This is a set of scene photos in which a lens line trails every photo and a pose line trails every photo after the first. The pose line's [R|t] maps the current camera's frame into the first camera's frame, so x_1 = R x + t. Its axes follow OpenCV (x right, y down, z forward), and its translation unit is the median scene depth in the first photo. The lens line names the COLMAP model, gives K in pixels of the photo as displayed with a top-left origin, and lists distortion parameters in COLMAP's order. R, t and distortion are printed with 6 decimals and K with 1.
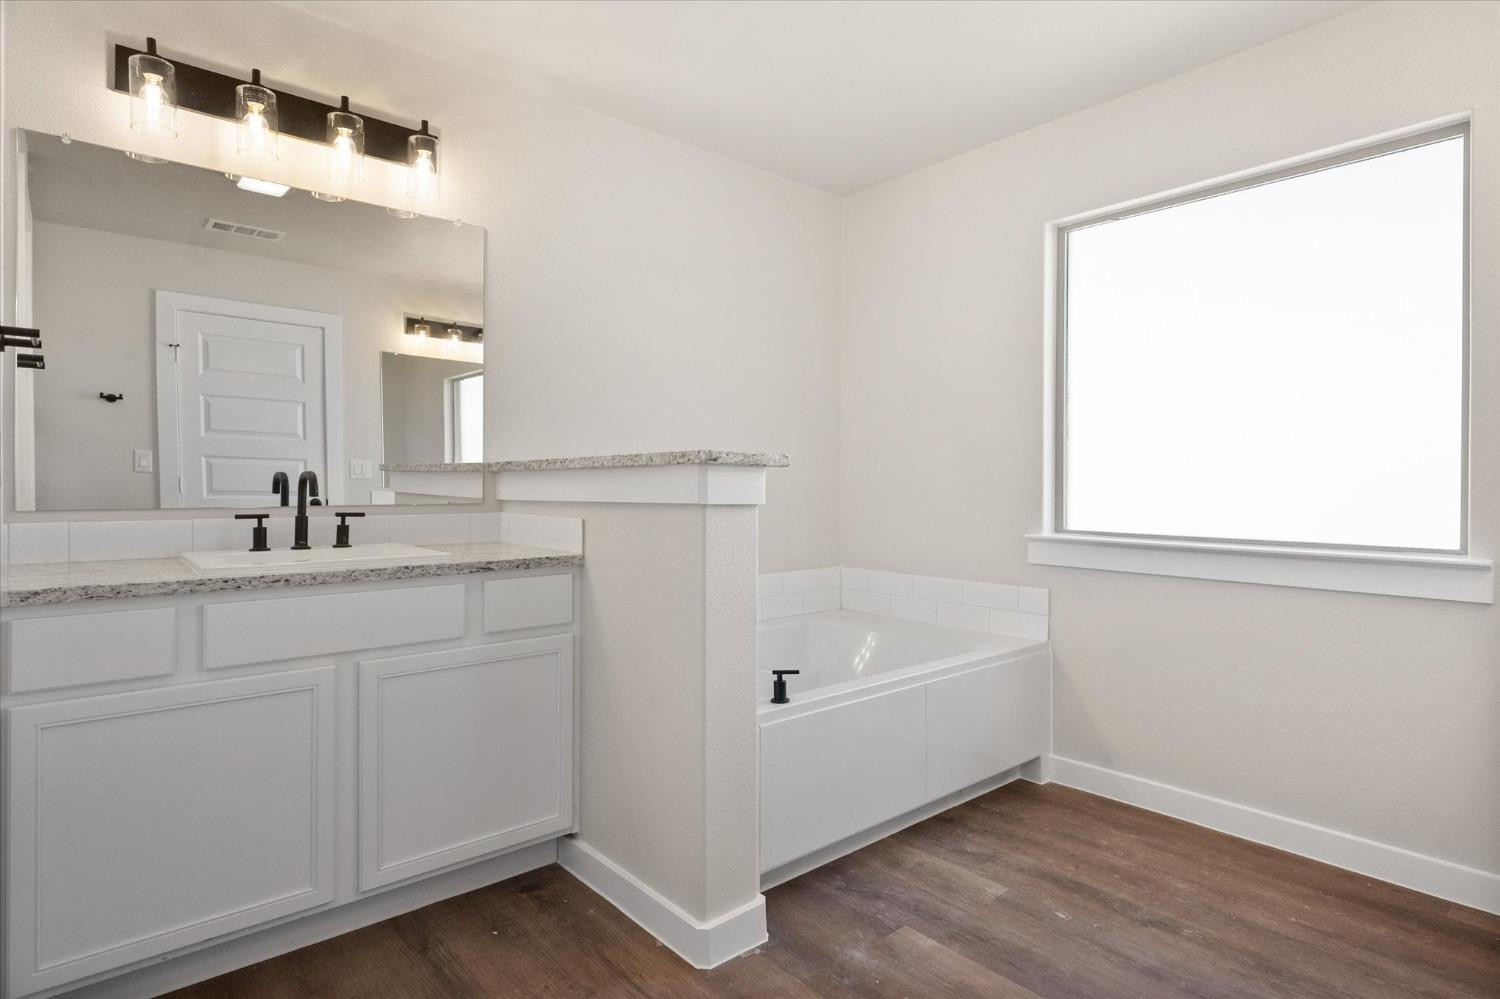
lens RADIAL K [[804.0, 0, 742.0], [0, 804.0, 495.7], [0, 0, 1]] dist [0.023844, 0.000567]
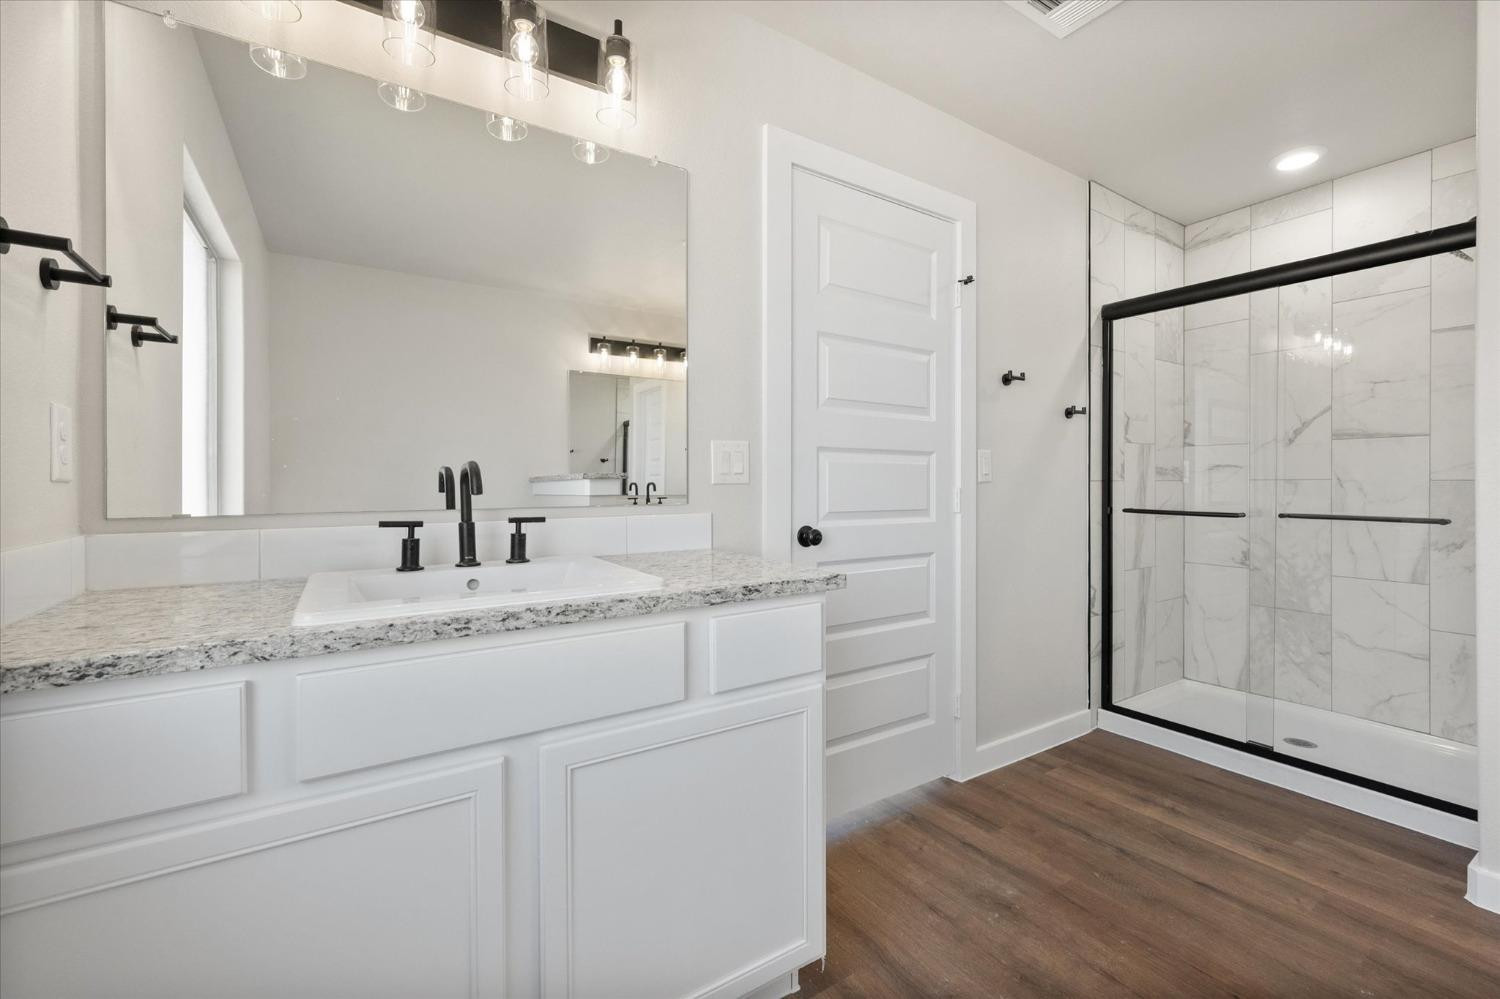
lens RADIAL K [[624.3, 0, 753.0], [0, 624.3, 496.8], [0, 0, 1]] dist [0.001302, -0.000165]
pose [[0.990668, -0.008685, -0.136017, -0.196676], [0.008095, 0.999955, -0.004889, 0.005798], [0.136054, 0.003743, 0.990694, 0.450723]]
